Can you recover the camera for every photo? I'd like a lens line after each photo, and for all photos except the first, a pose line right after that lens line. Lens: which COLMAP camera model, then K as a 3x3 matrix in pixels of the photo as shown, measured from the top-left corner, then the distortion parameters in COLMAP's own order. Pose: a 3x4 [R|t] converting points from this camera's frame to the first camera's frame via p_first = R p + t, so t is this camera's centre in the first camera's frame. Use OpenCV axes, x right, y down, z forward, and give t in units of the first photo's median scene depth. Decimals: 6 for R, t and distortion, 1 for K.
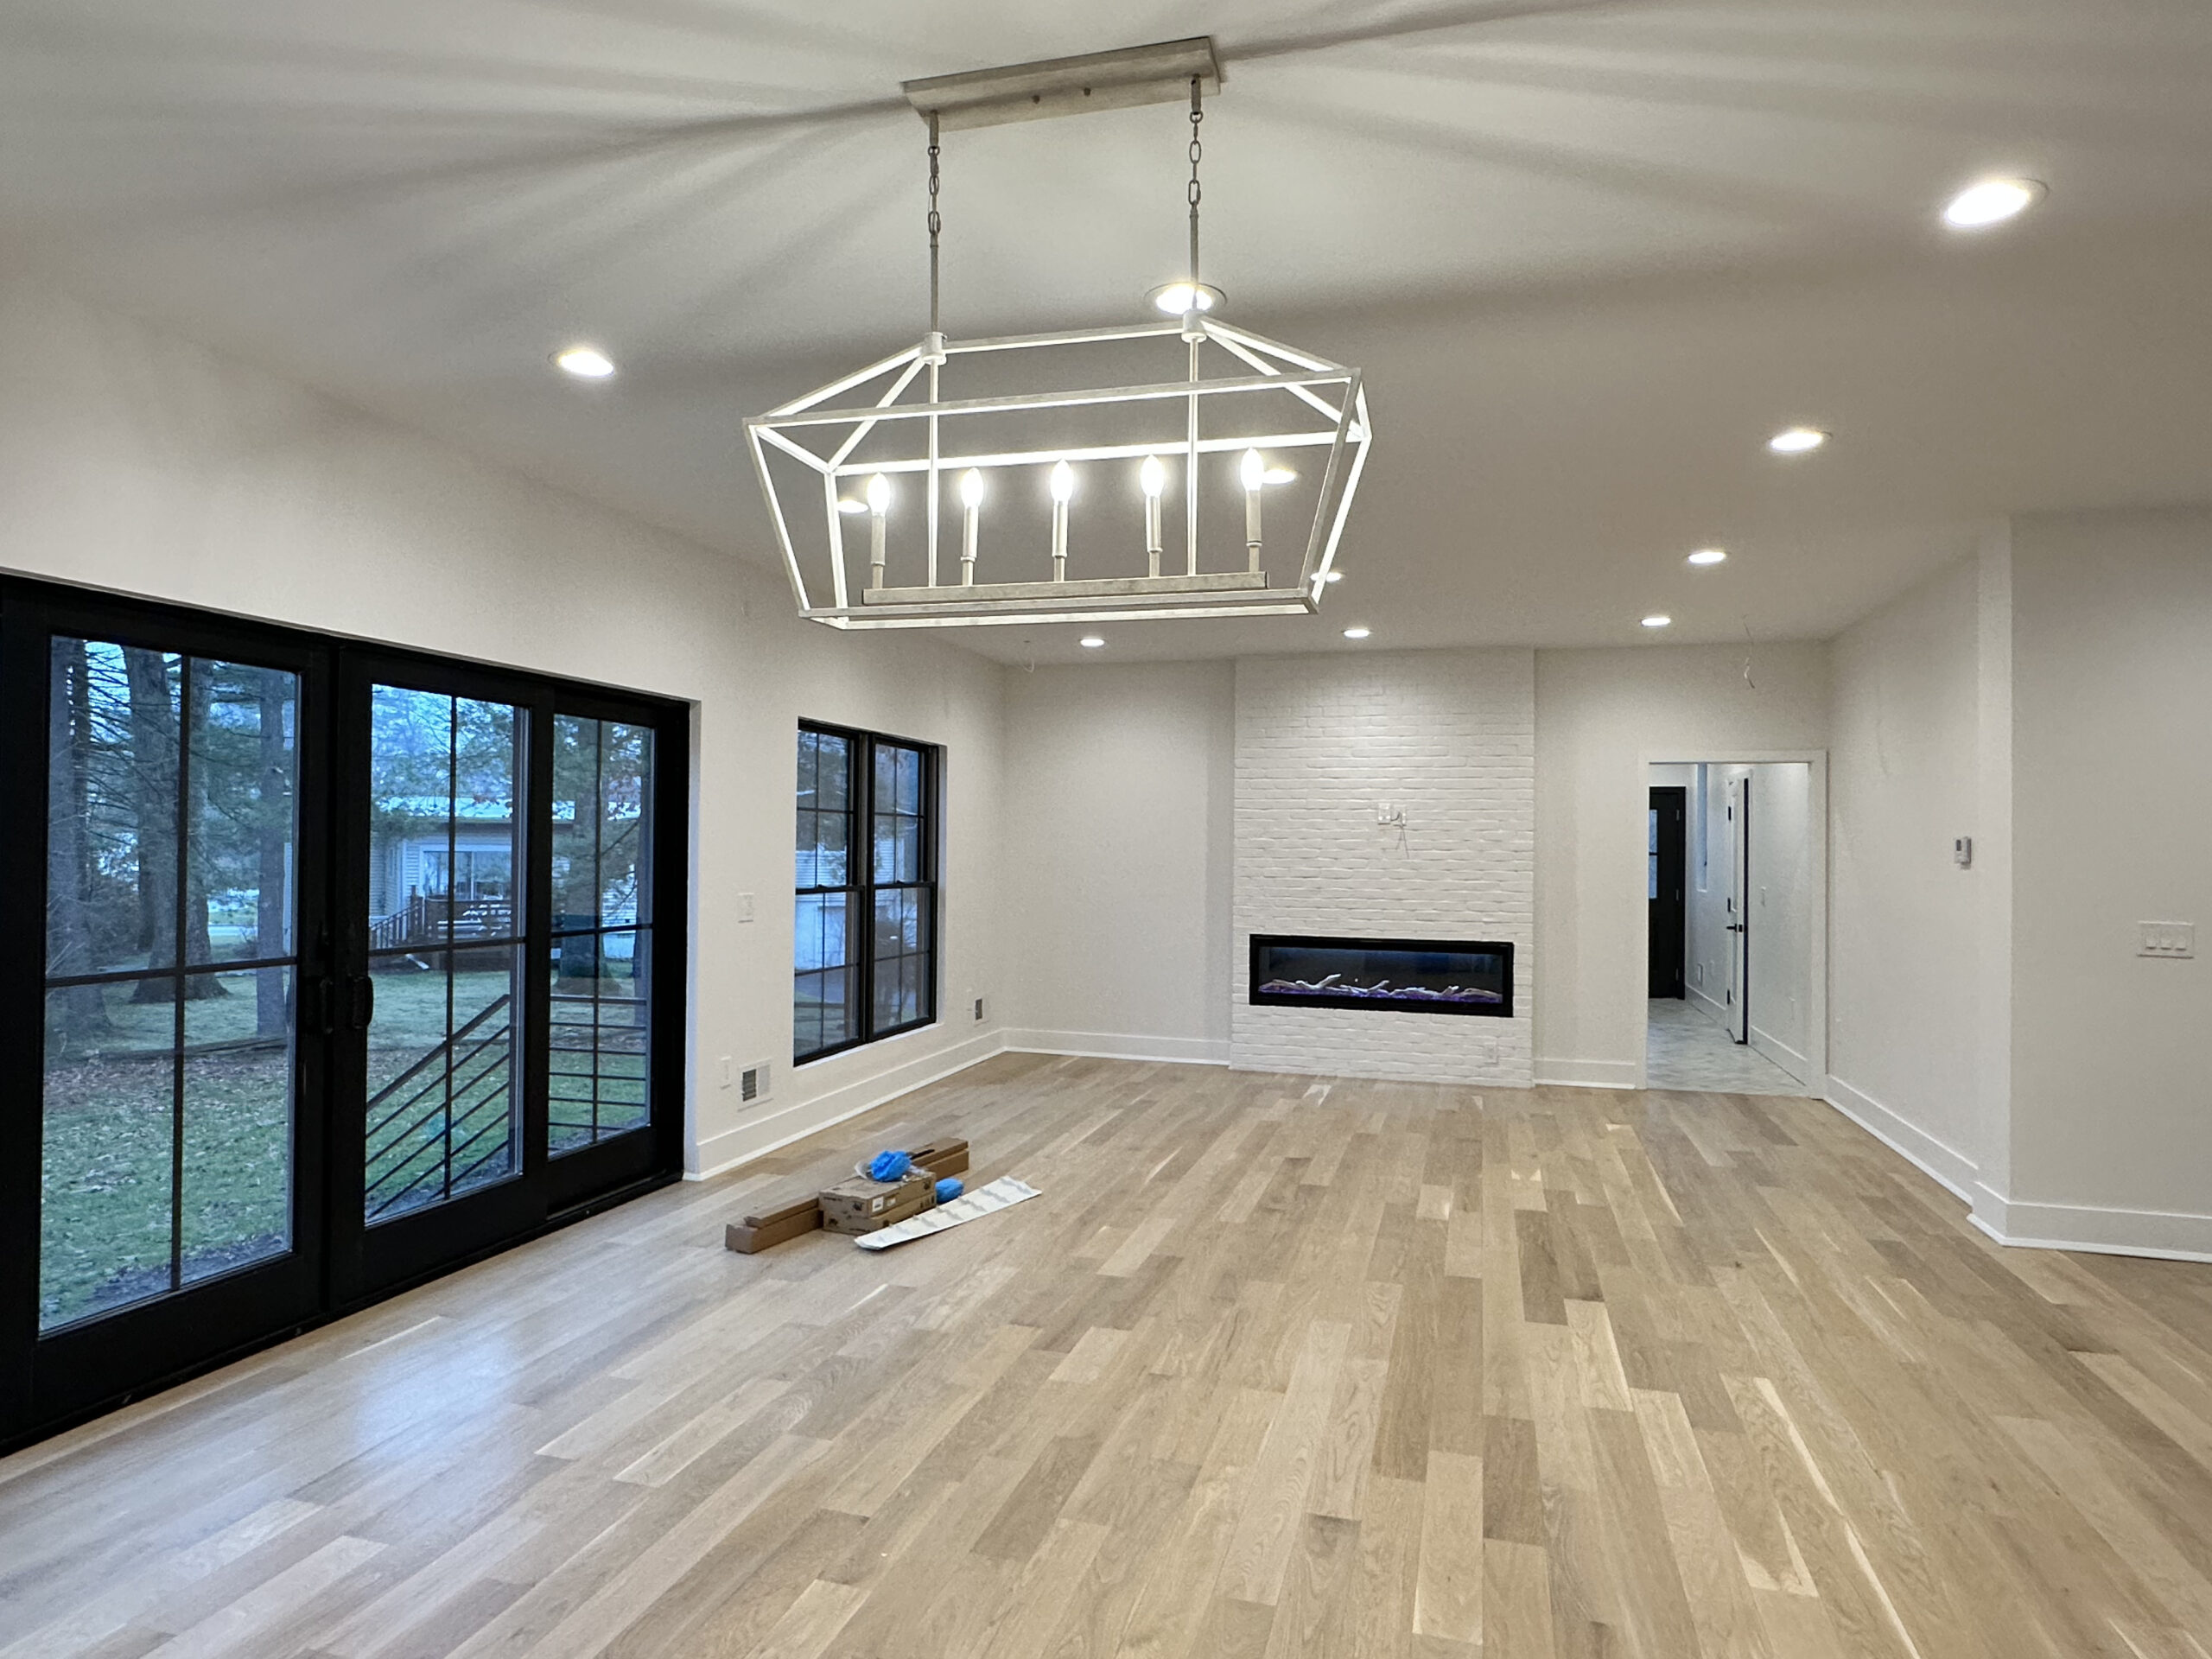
lens RADIAL K [[1292.8, 0, 1106.0], [0, 1292.8, 829.5], [0, 0, 1]] dist [-0.001716, 0.001737]
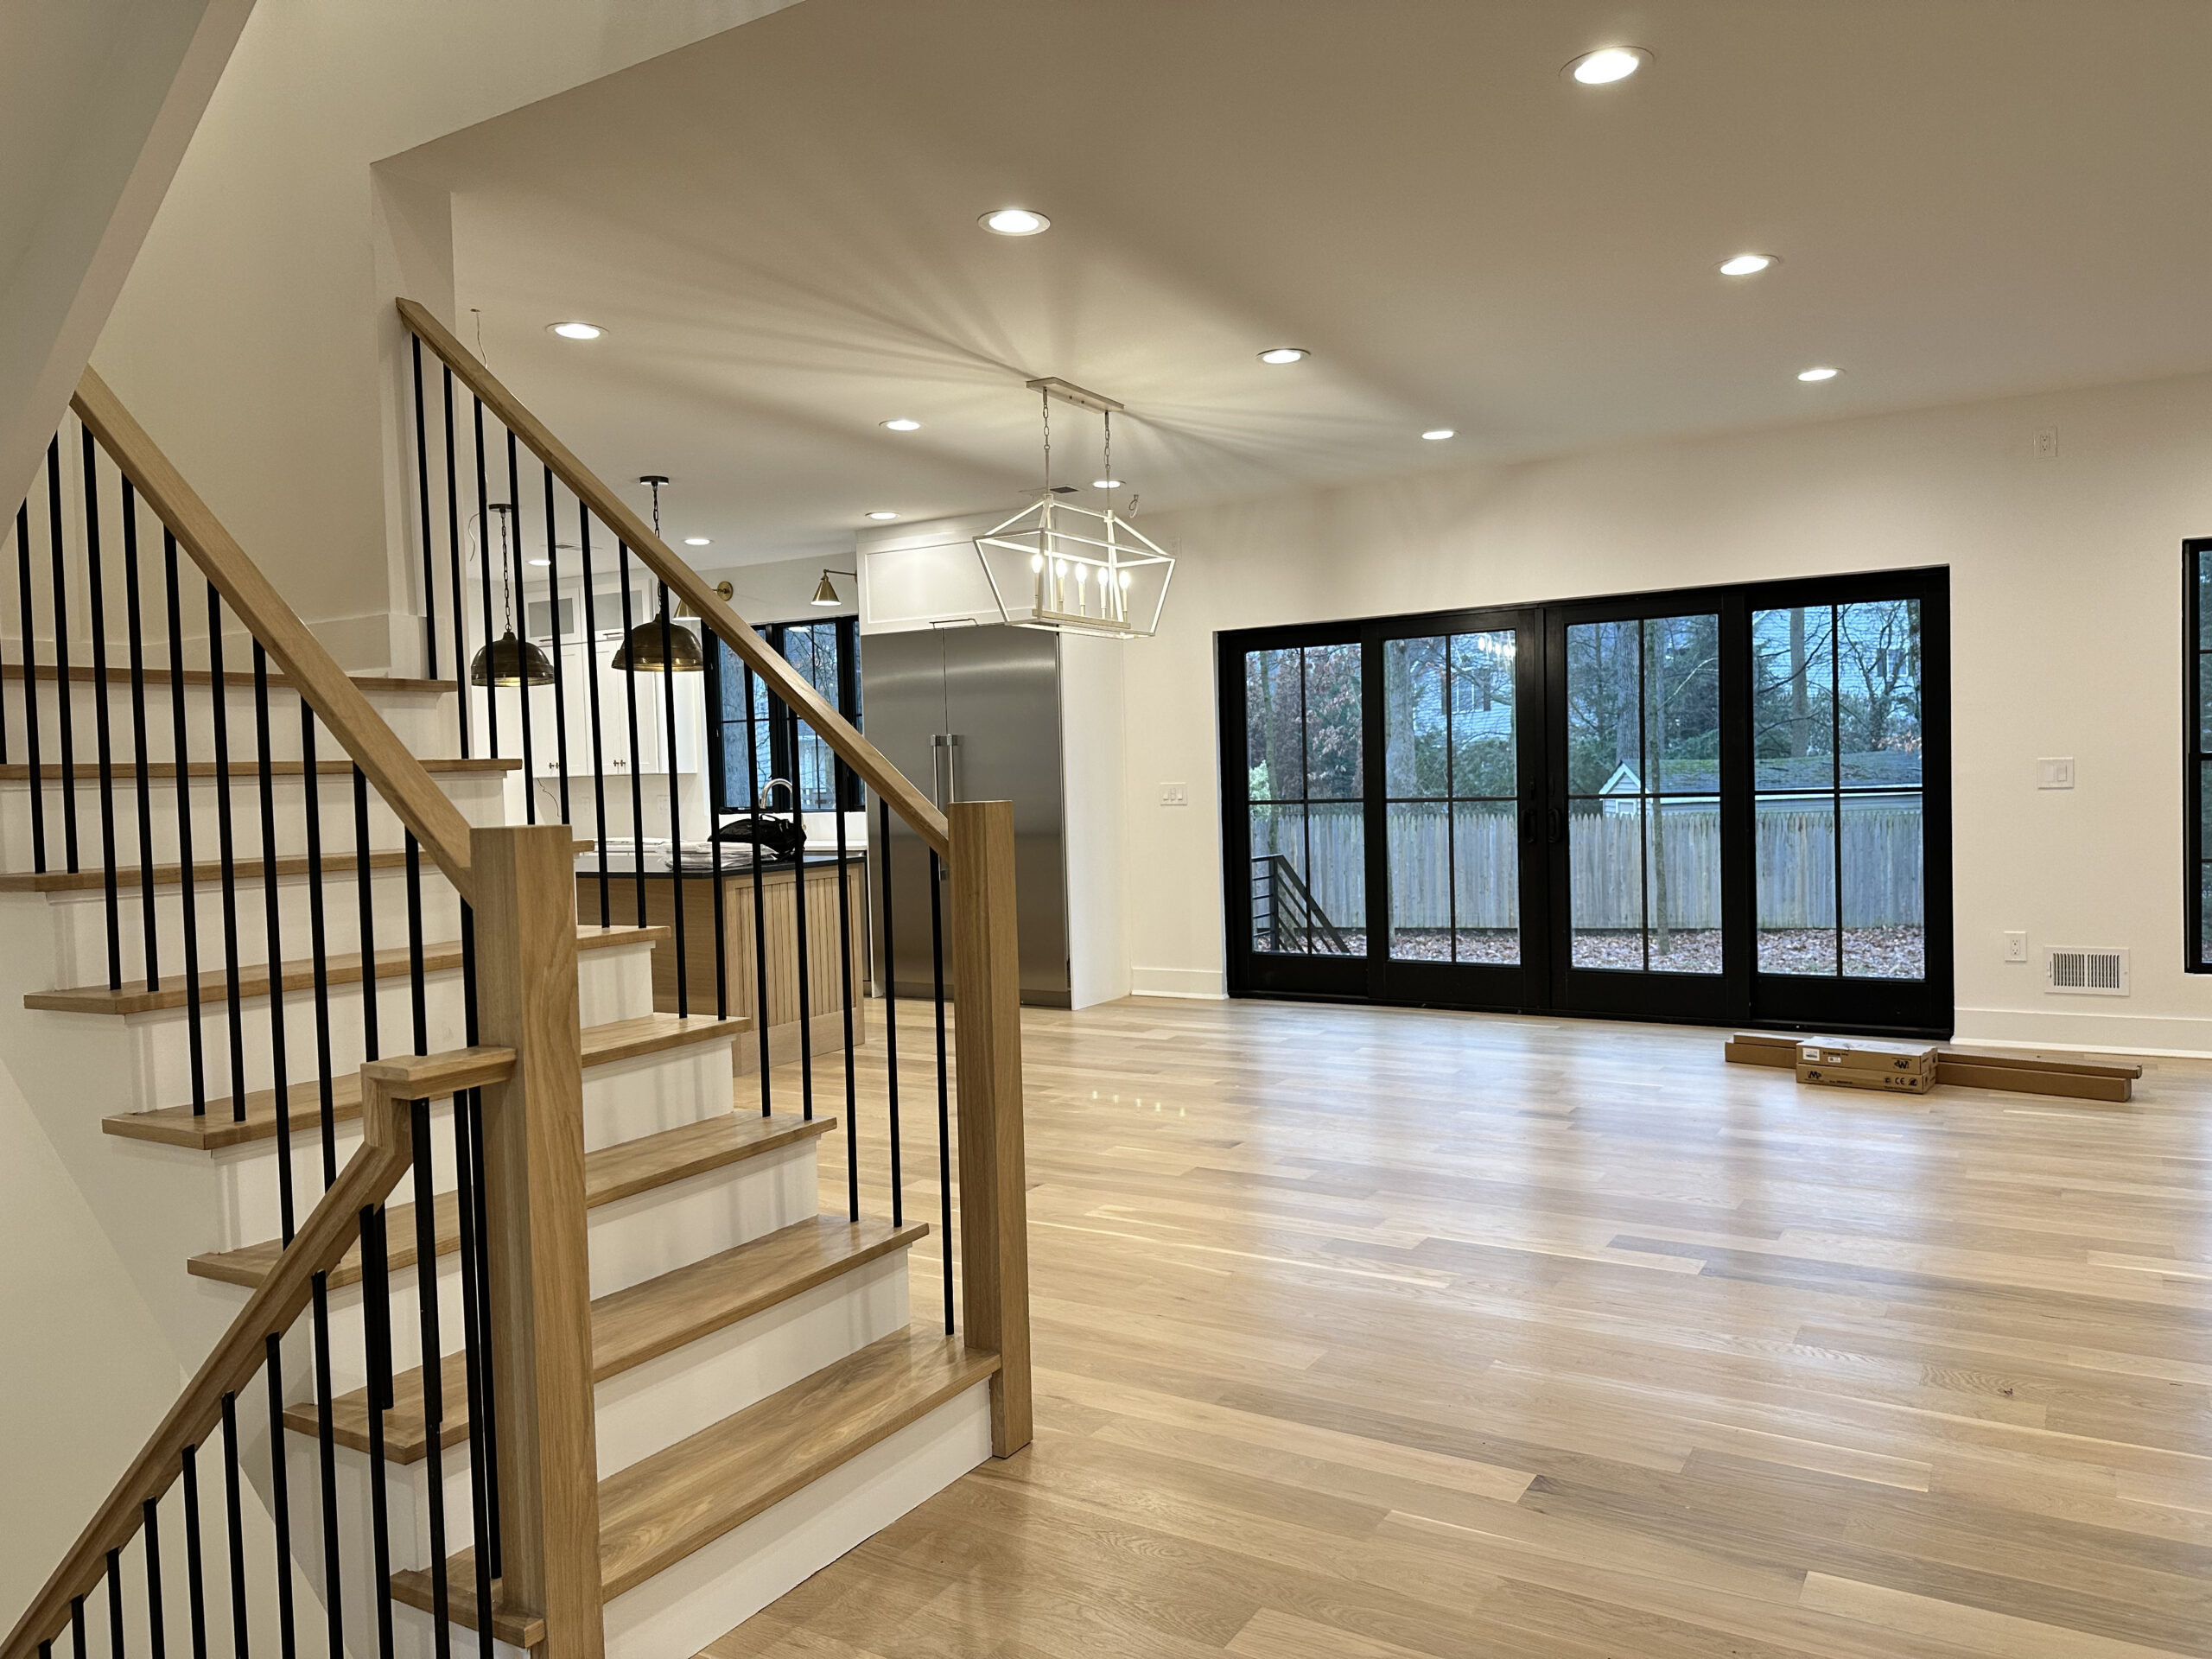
lens RADIAL K [[1530.6, 0, 1100.4], [0, 1530.6, 812.9], [0, 0, 1]] dist [0.111816, -0.141708]
pose [[-0.267833, 0.021736, -0.963220, 1.185200], [0.040867, 0.999102, 0.011182, 0.059595], [0.962598, -0.036369, -0.268480, 0.798534]]
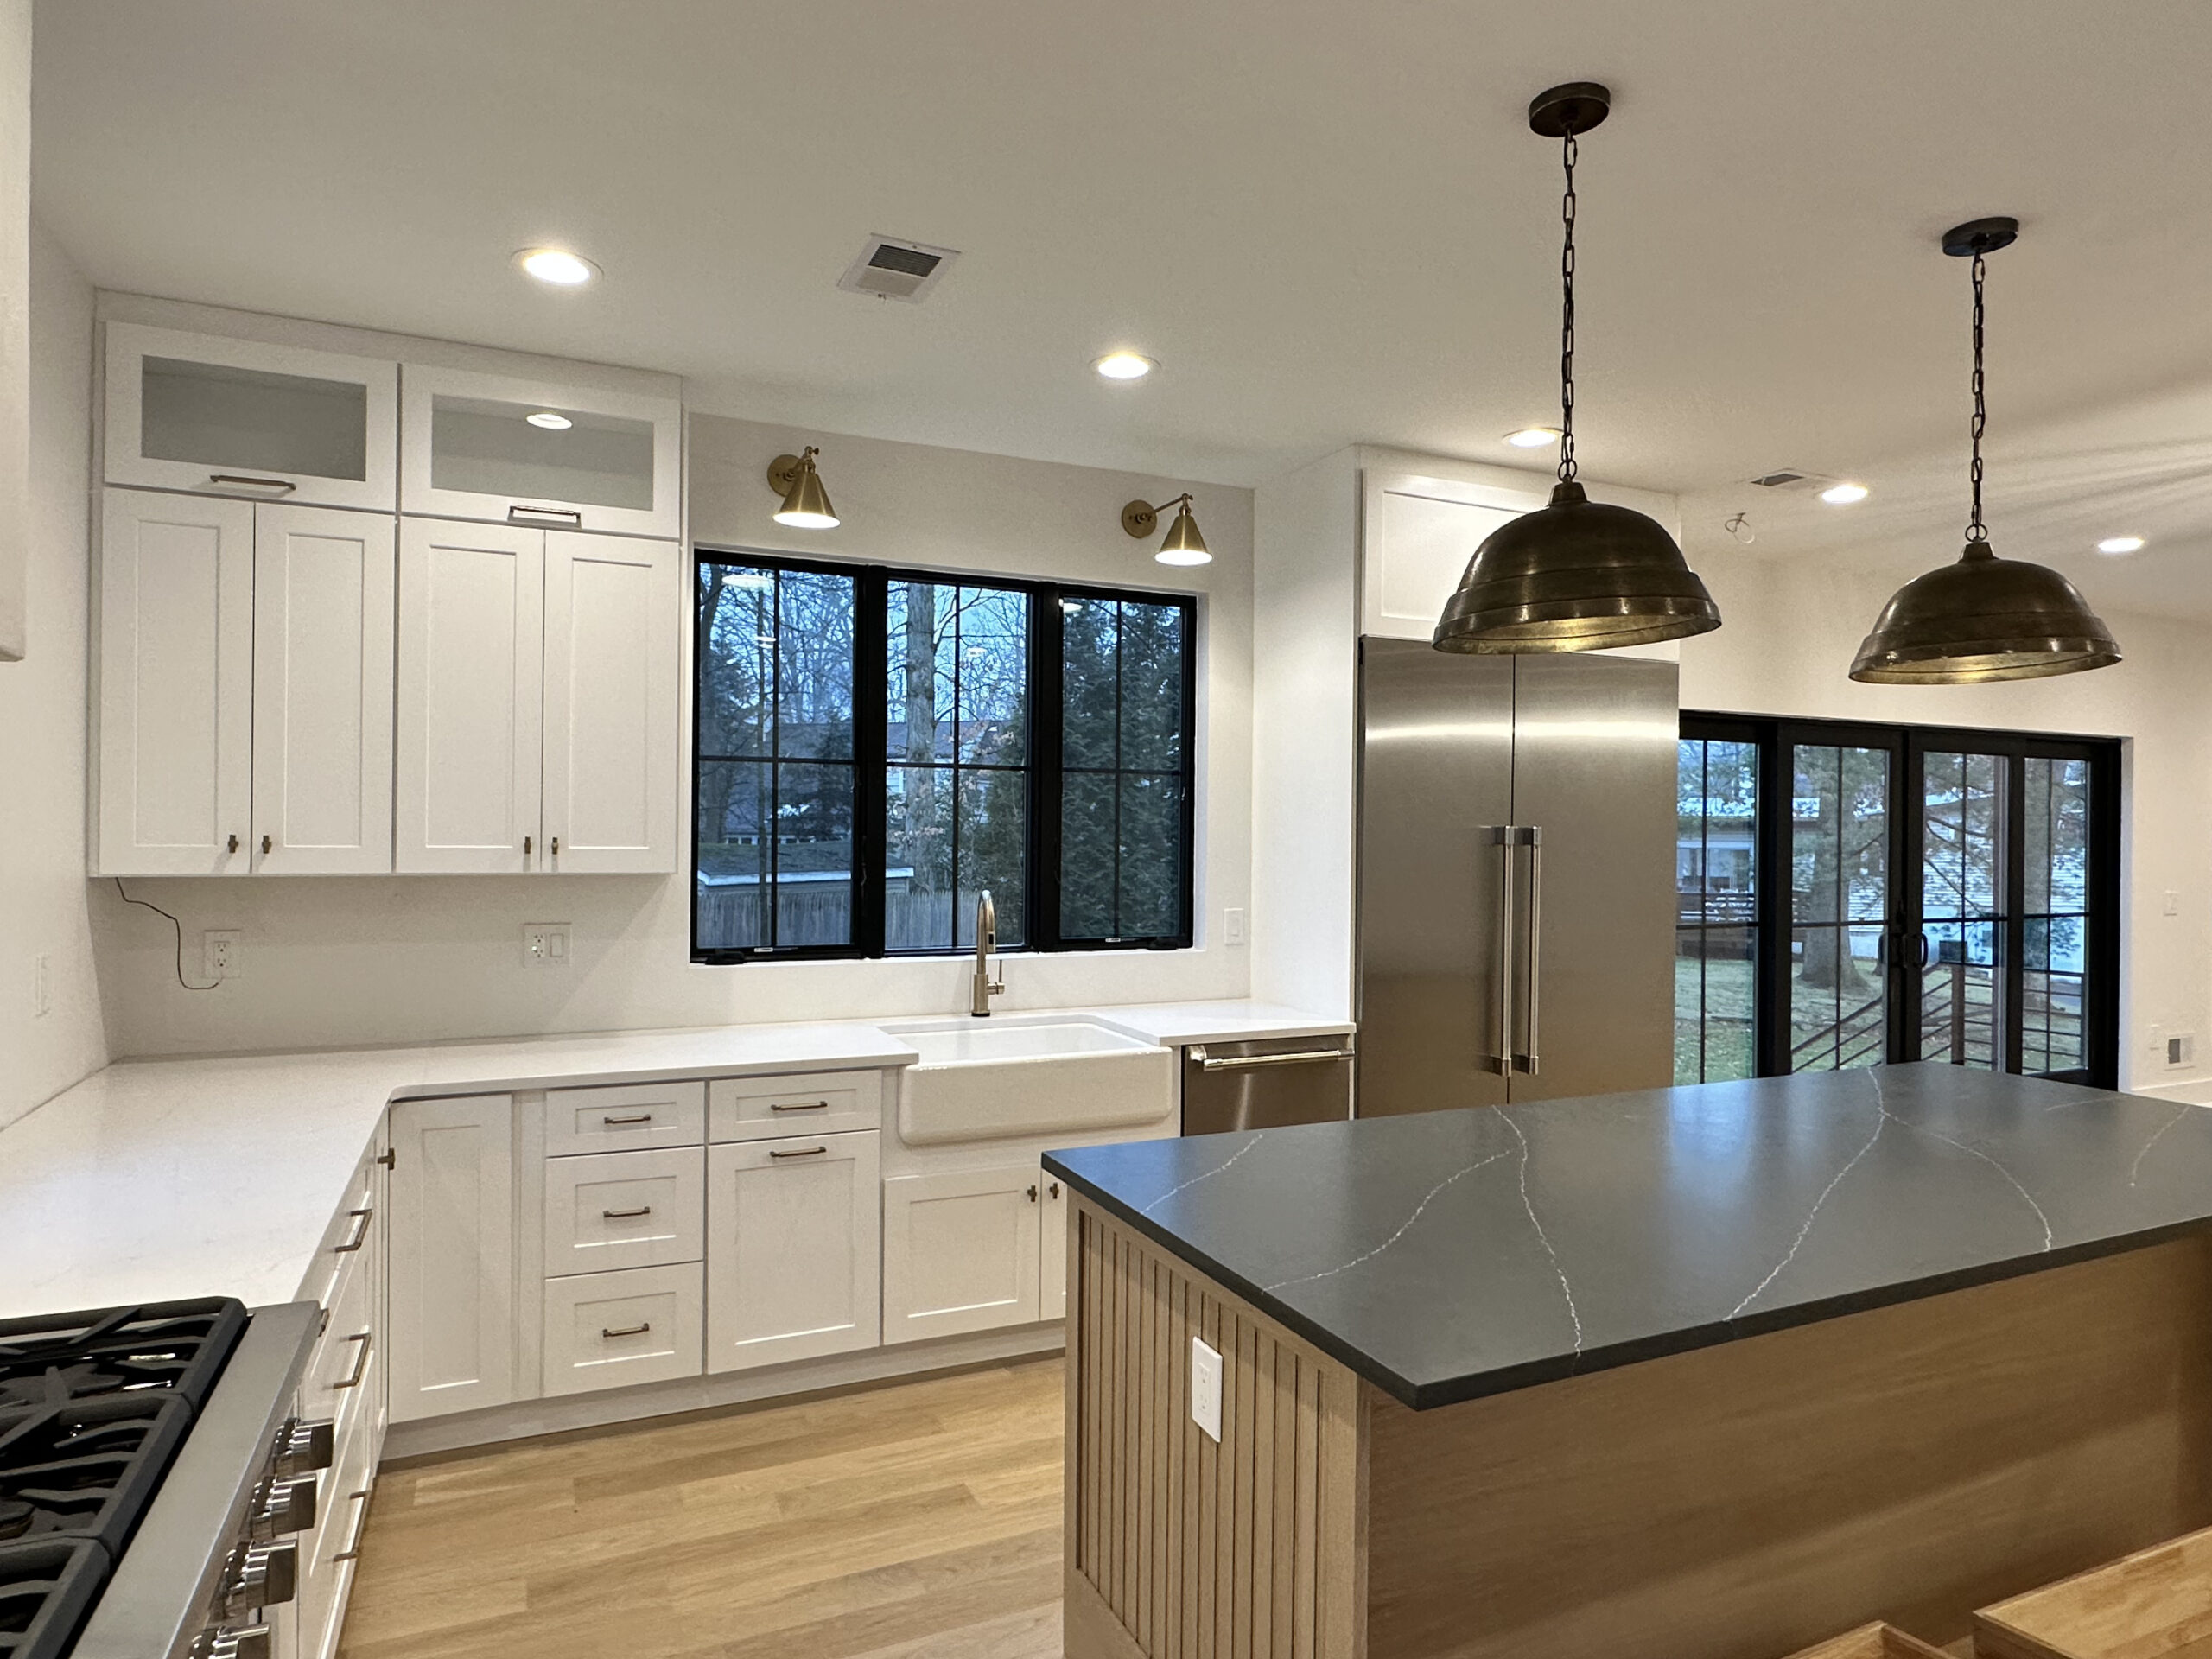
lens RADIAL K [[1292.8, 0, 1106.0], [0, 1292.8, 829.5], [0, 0, 1]] dist [-0.001716, 0.001737]
pose [[0.653278, -0.003685, -0.757109, -0.017050], [0.006907, 0.999976, 0.001093, -0.021230], [0.757086, -0.005943, 0.653288, -0.666487]]
